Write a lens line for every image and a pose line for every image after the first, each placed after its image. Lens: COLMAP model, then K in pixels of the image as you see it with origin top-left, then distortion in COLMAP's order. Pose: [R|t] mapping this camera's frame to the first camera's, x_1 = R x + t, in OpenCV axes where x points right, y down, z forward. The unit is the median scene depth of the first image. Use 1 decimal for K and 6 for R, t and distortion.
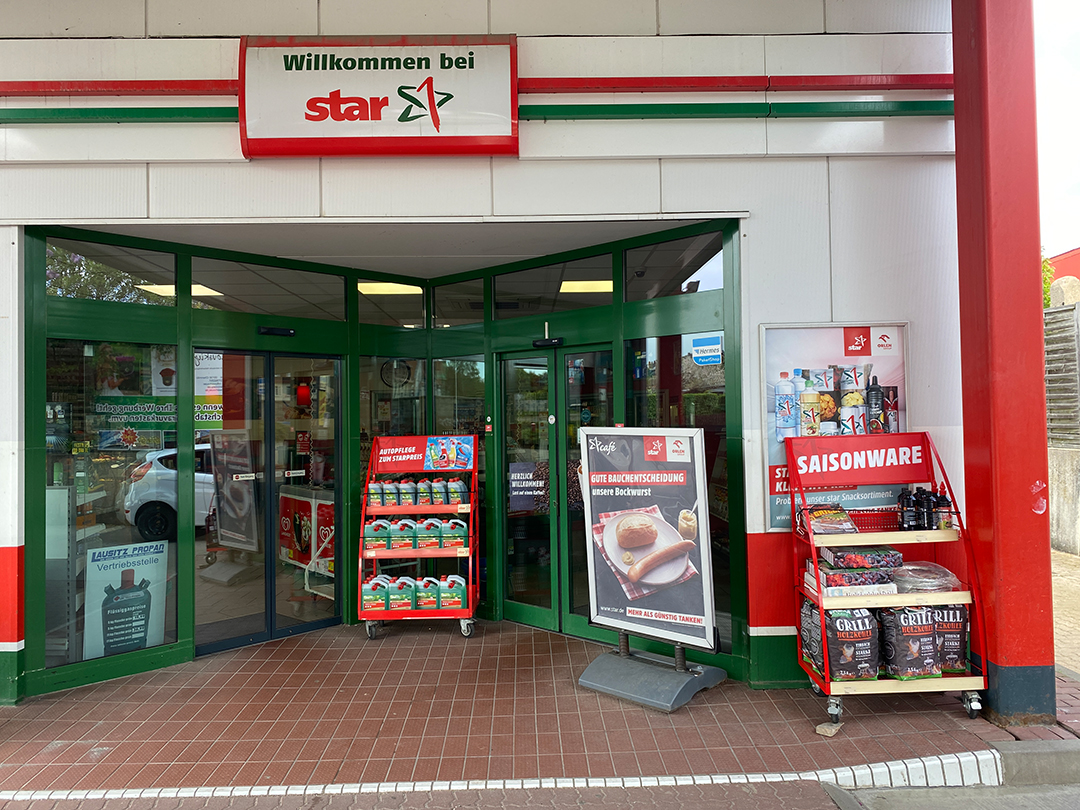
lens RADIAL K [[818.3, 0, 540.0], [0, 818.3, 405.0], [0, 0, 1]] dist [0.030501, -0.001946]
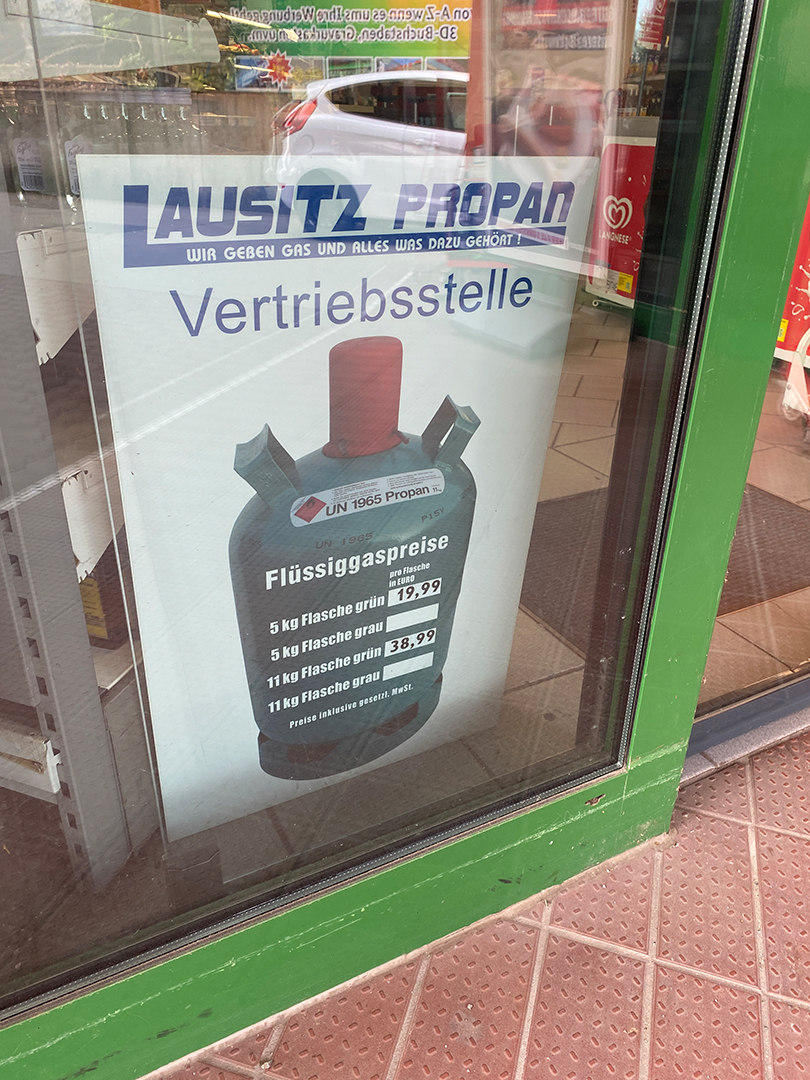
lens RADIAL K [[818.3, 0, 405.0], [0, 818.3, 540.0], [0, 0, 1]] dist [0.030501, -0.001946]
pose [[0.948489, 0.166938, -0.269260, -0.453052], [-0.023754, 0.884988, 0.465007, 0.164752], [0.315919, -0.434658, 0.843367, 0.873134]]
